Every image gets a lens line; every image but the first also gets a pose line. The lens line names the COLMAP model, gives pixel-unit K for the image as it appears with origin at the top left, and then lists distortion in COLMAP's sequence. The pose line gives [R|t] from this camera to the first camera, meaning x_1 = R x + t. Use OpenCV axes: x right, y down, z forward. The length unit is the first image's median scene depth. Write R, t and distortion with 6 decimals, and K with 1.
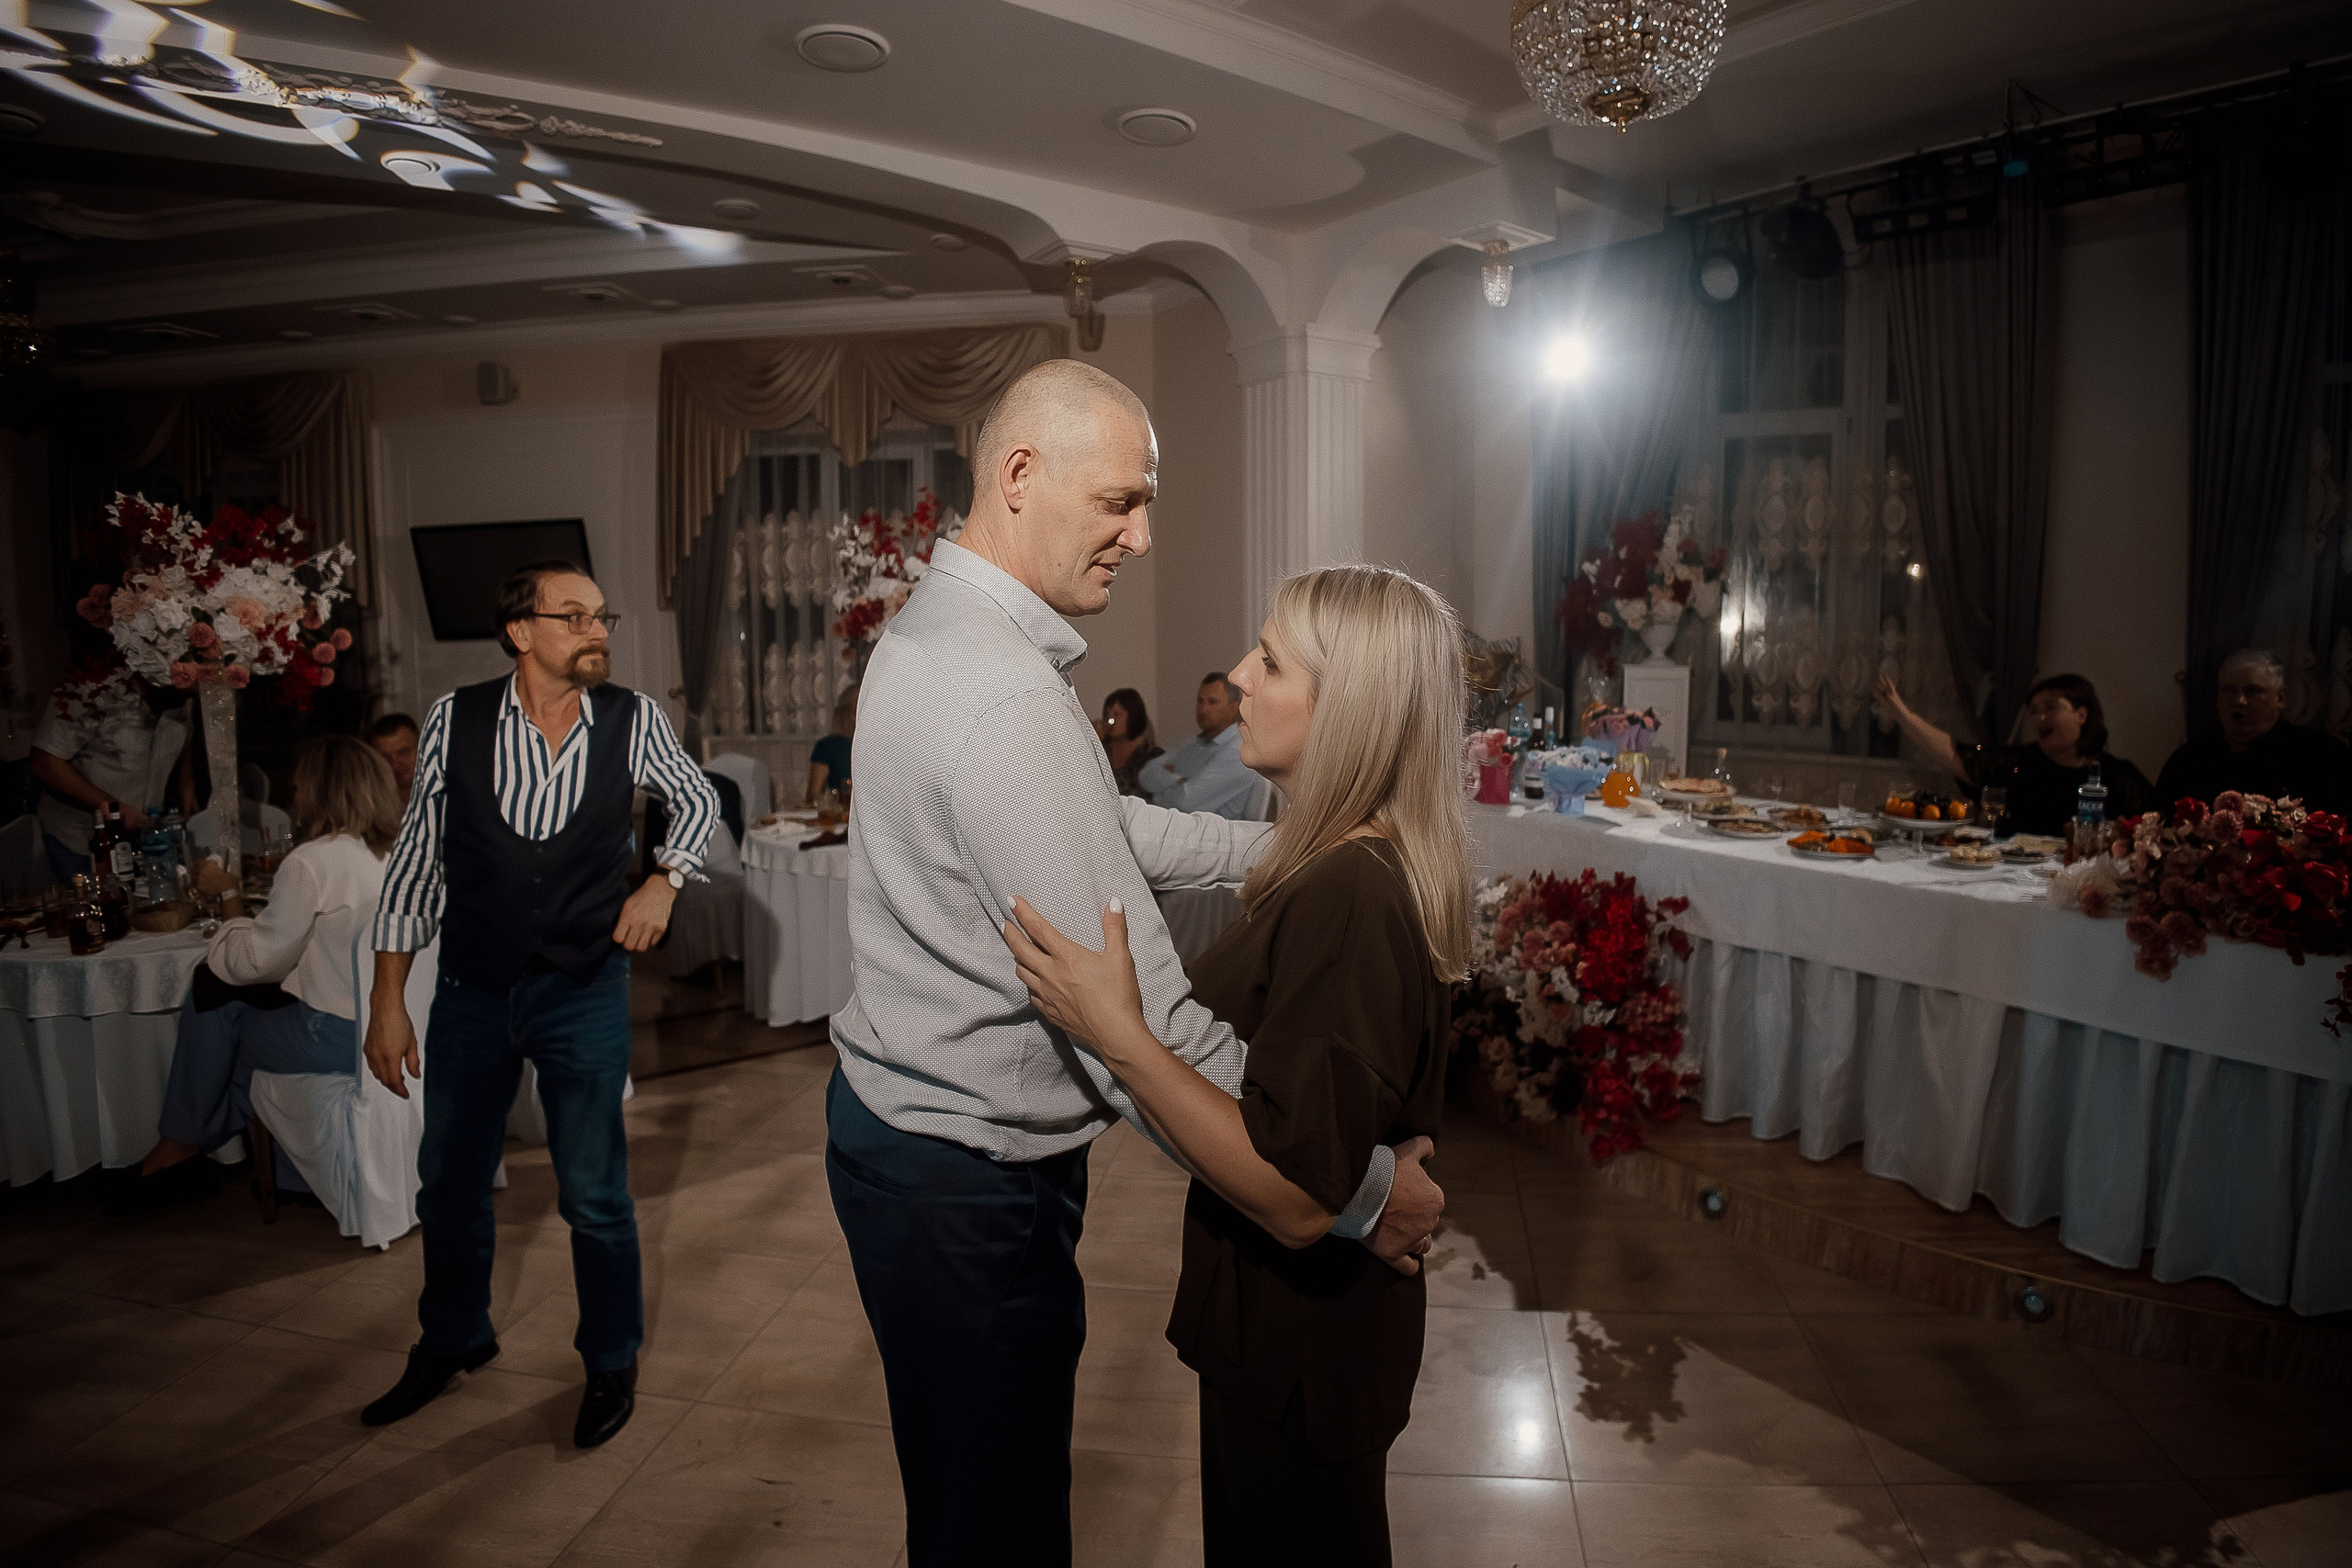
lens RADIAL K [[1217.0, 0, 1278.6], [0, 1217.0, 775.6], [0, 0, 1]] dist [-0.139154, 0.020273]
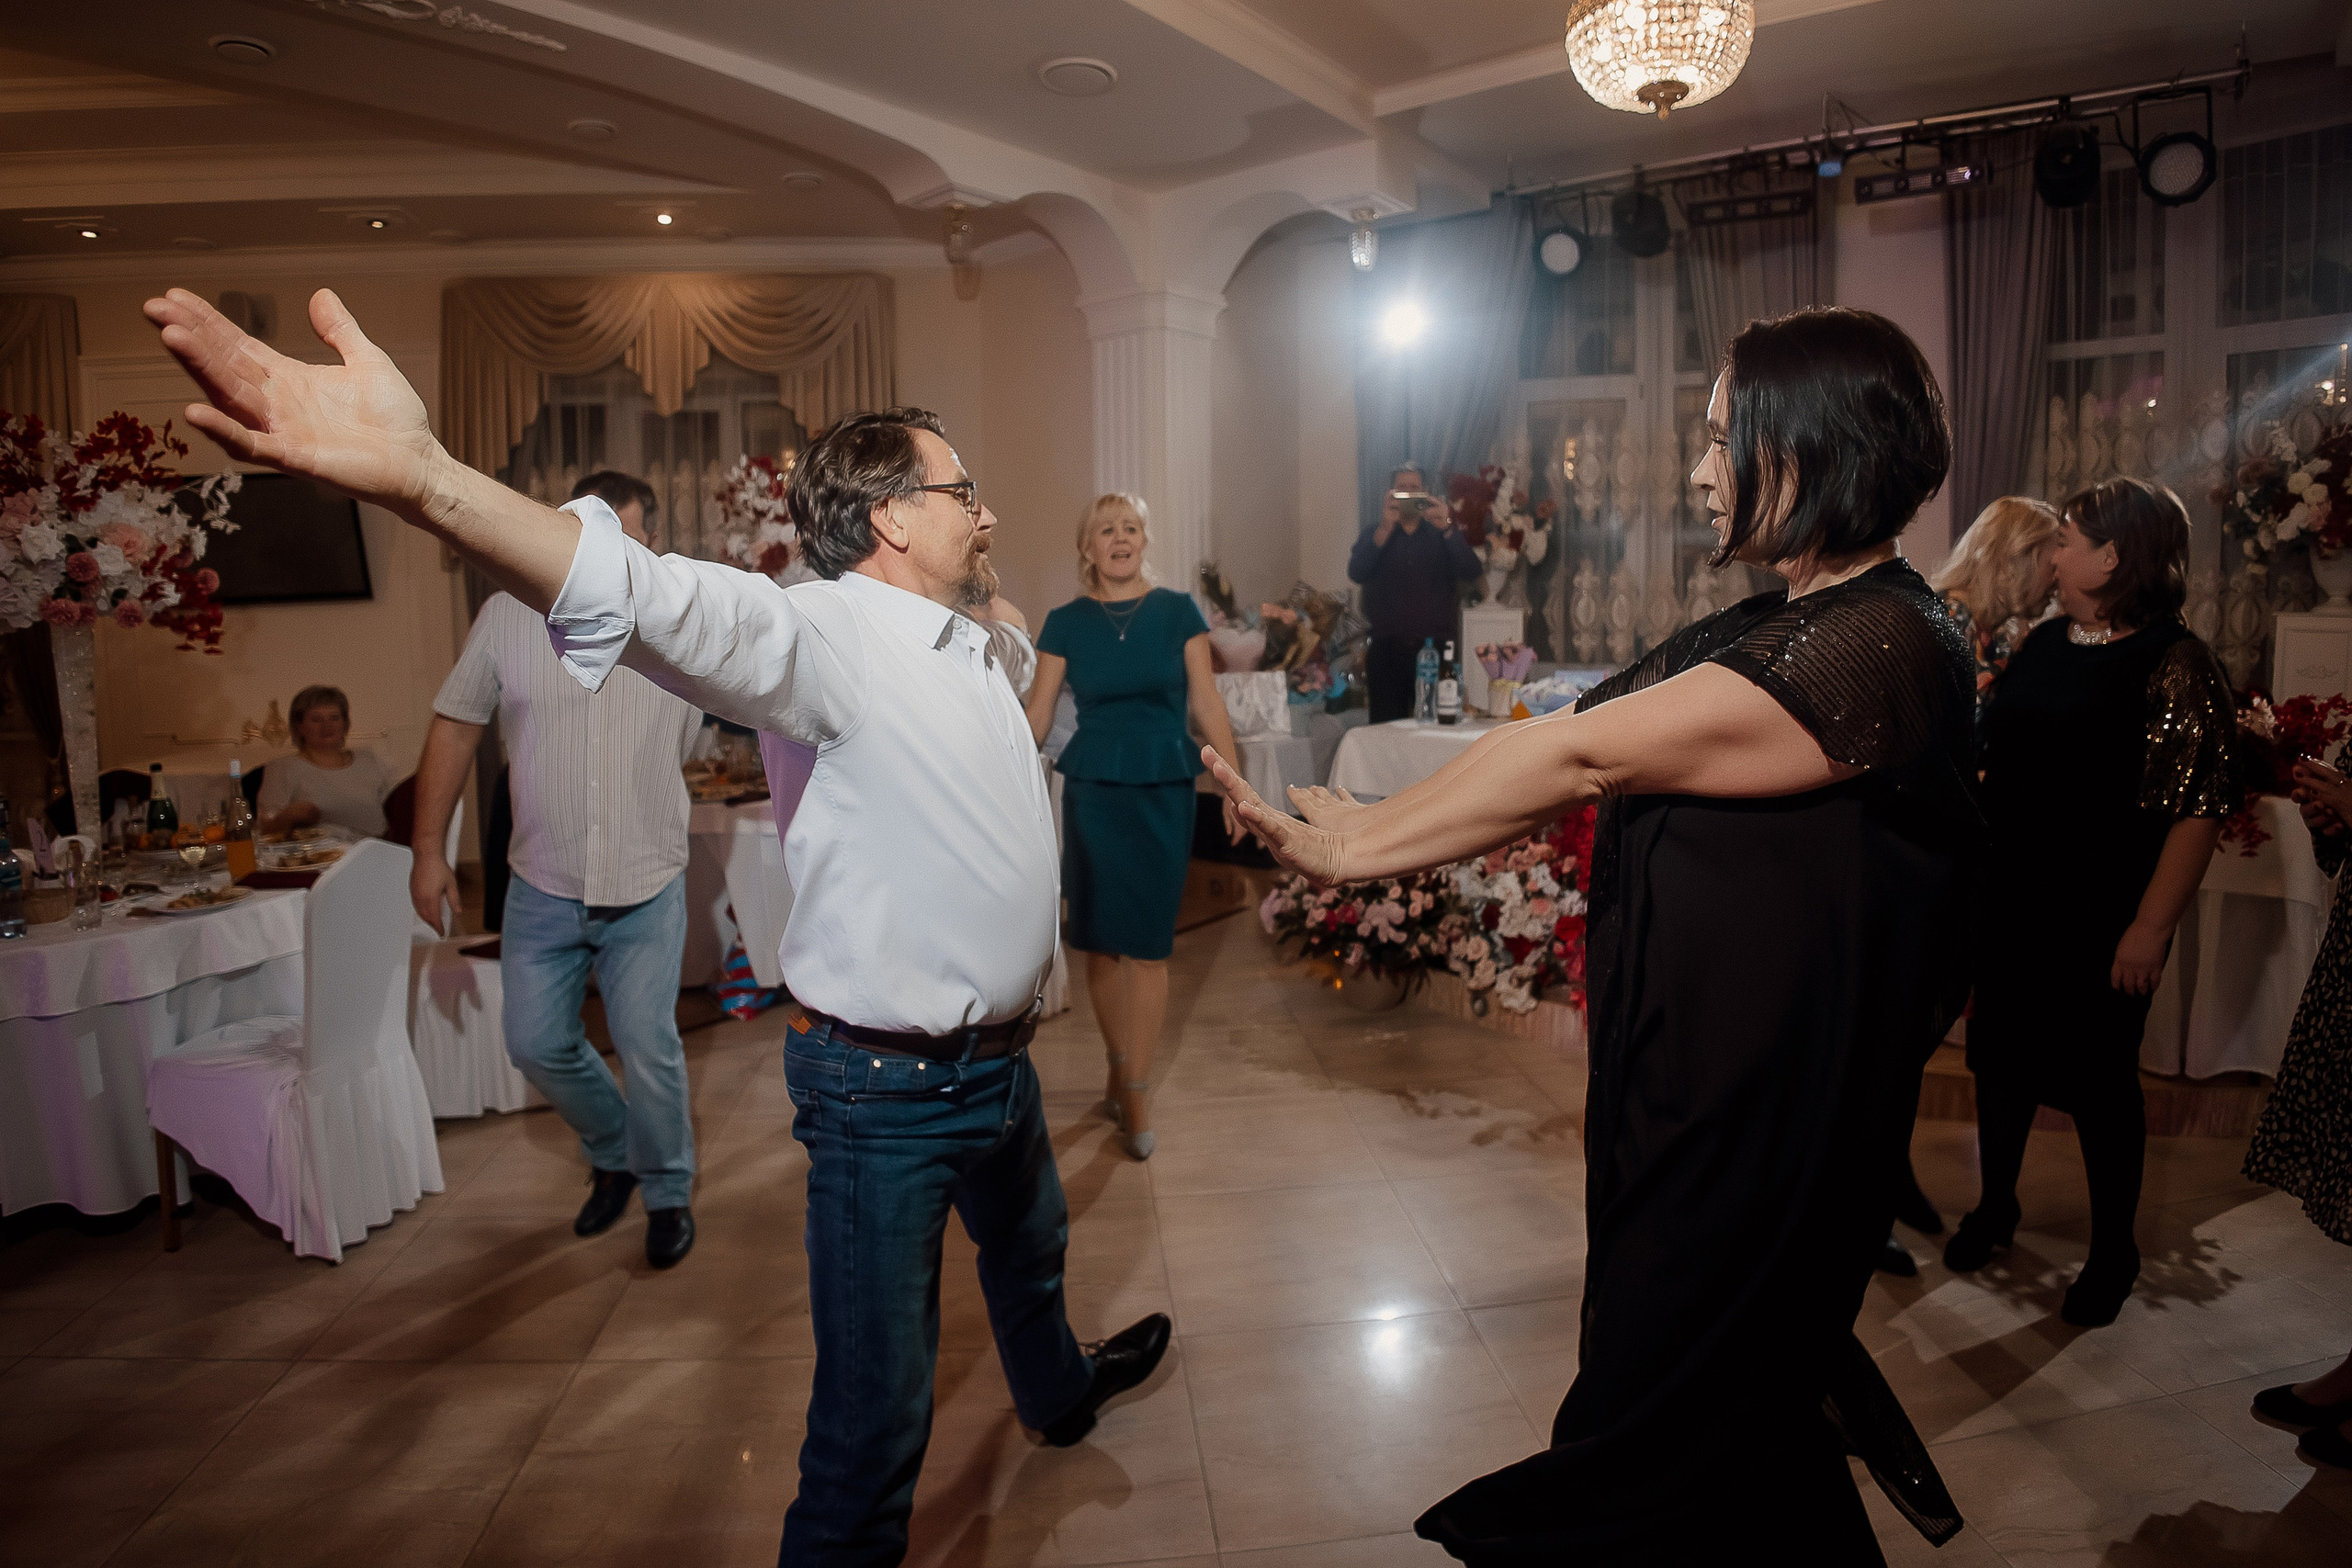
lens RADIAL K [[1217.0, 0, 1186.7], [0, 1217.0, 736.6], [0, 0, 1]] dist [-0.139154, 0.020273]
pose [[0.974149, -0.036557, 0.222930, -0.241293], [0.040137, 0.999127, -0.011547, 0.030157], [-0.222313, 0.020196, 0.974766, 0.003886]]
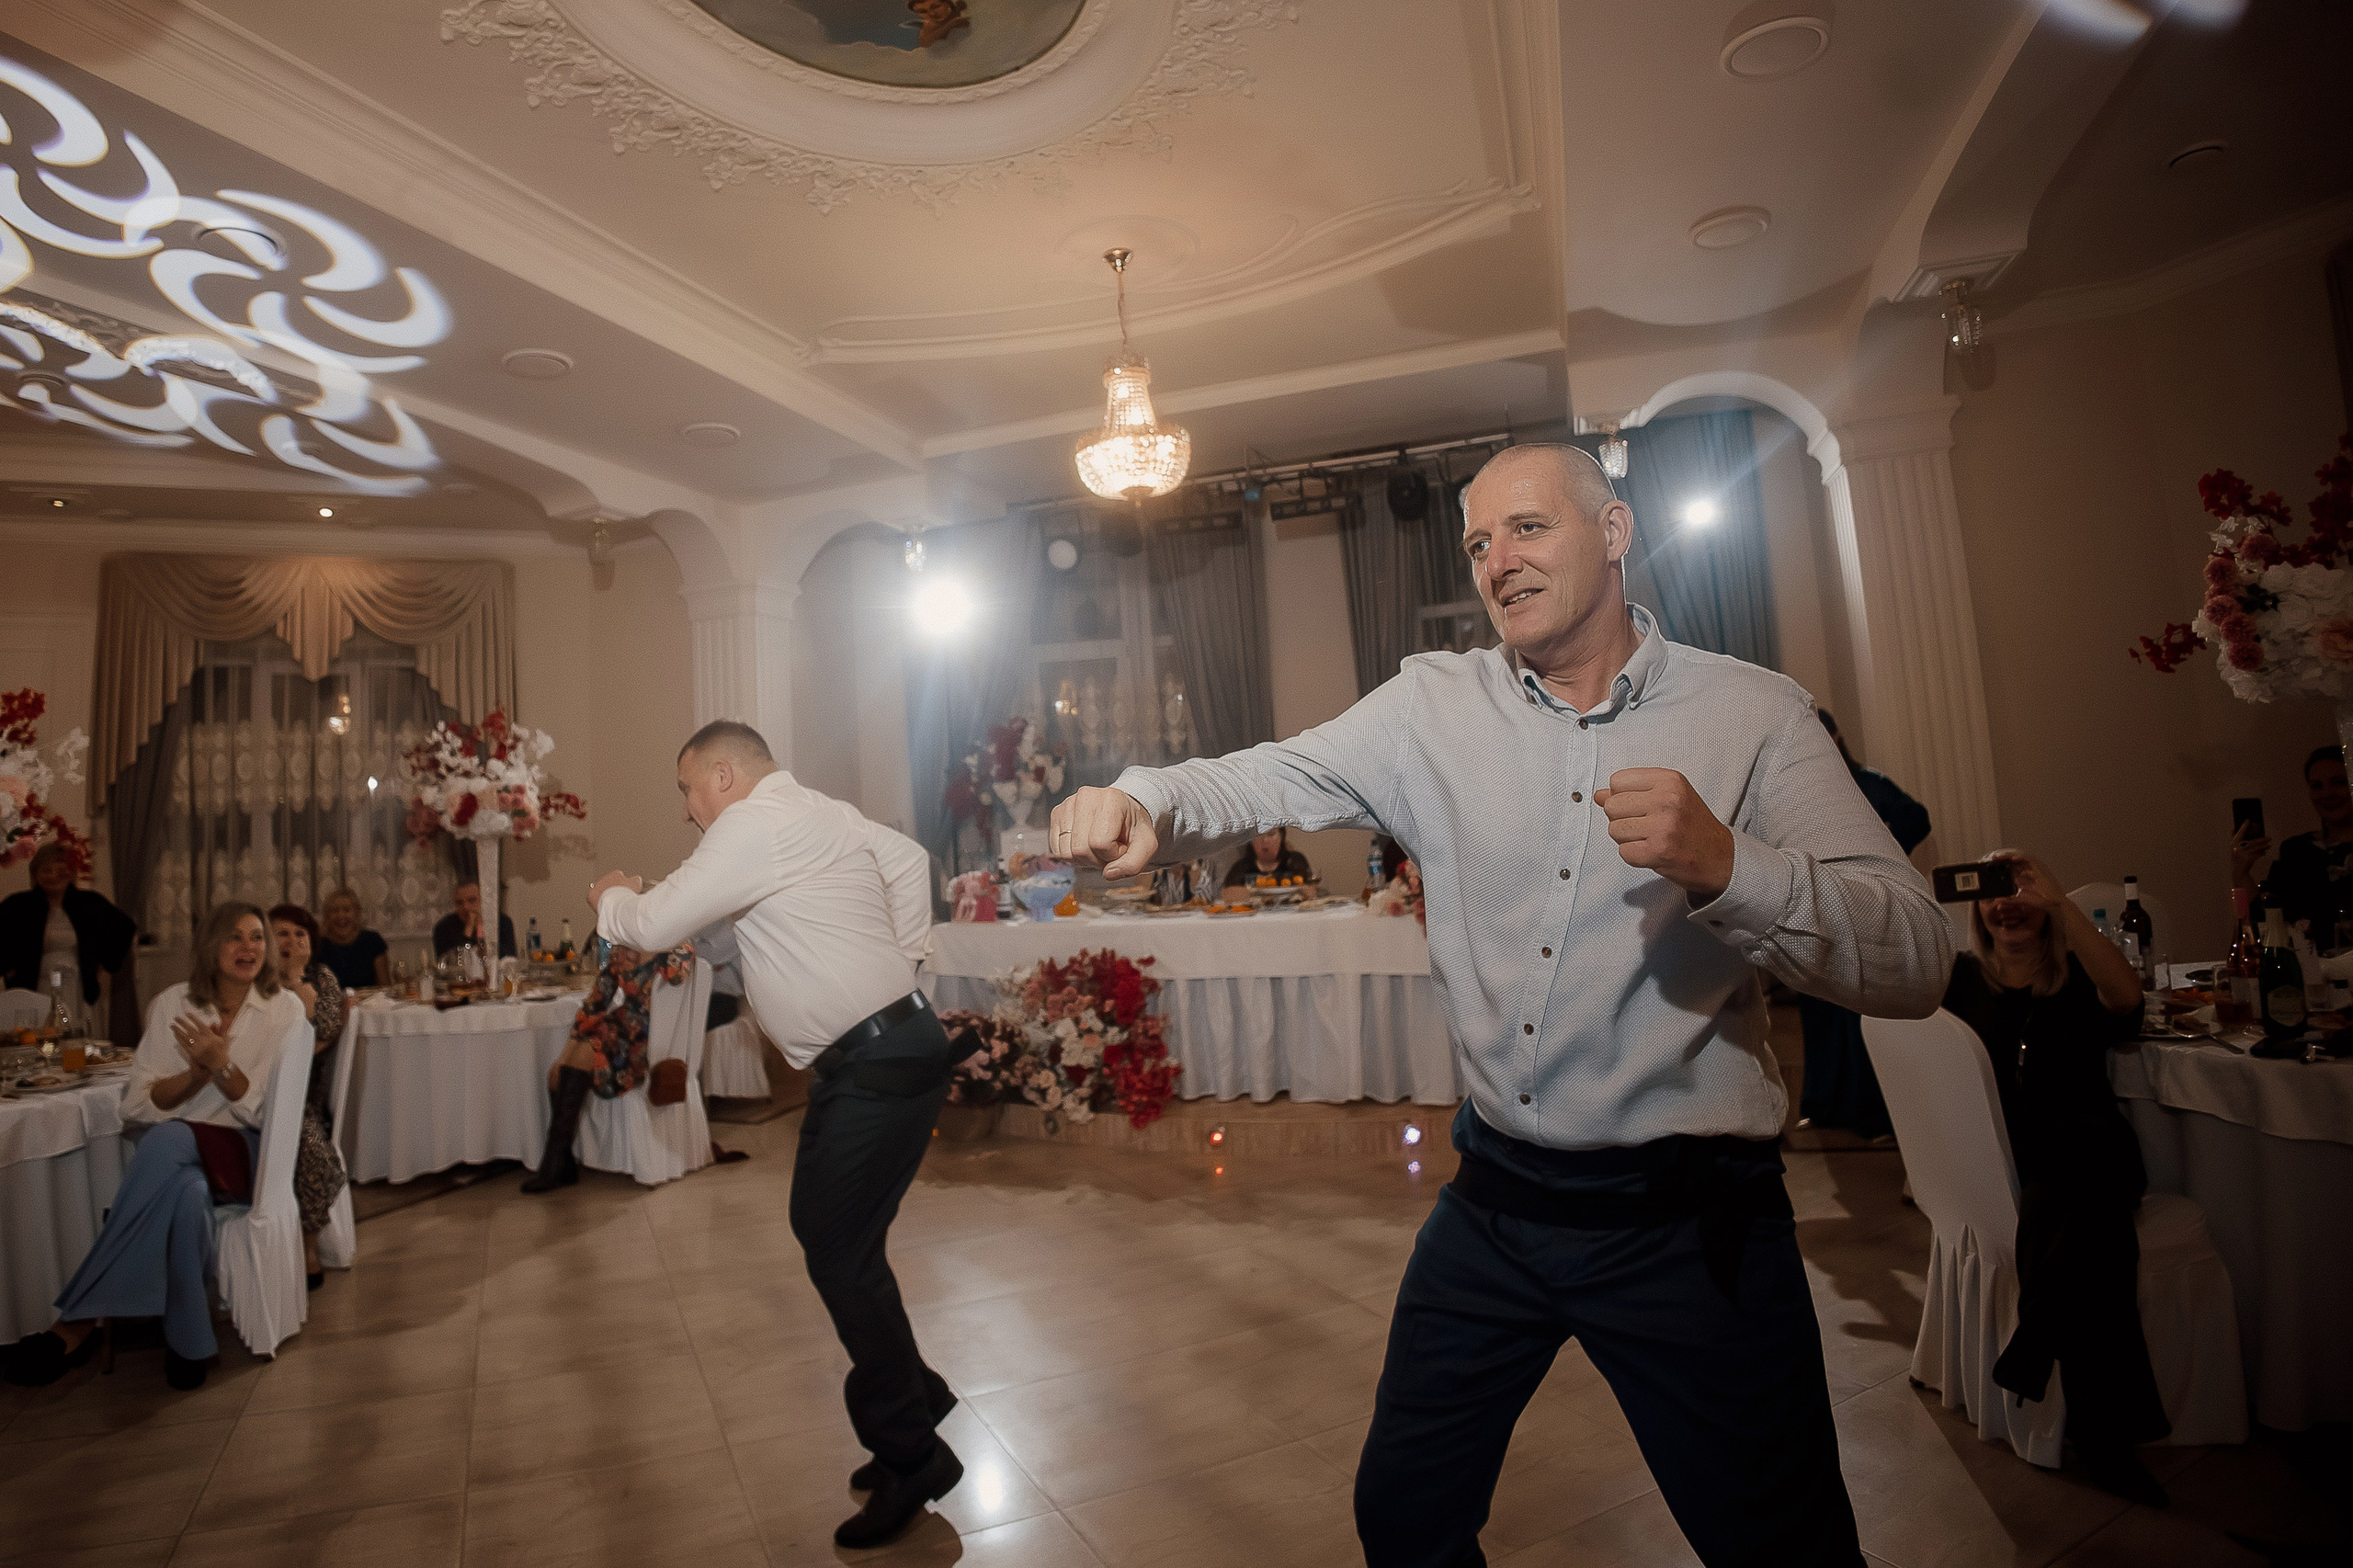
lens RADIAL K [[1328.1, 0, 1014.4], [0, 1328.1, 643.2], [0, 0, 1]] dist [-0.147657, 0.030085]
pose [[0.878470, 0.015818, 0.477536, -0.487409], [0.116088, 0.962437, -0.245435, 0.083612], [-0.463481, 0.271043, 0.843635, -0.362439]]
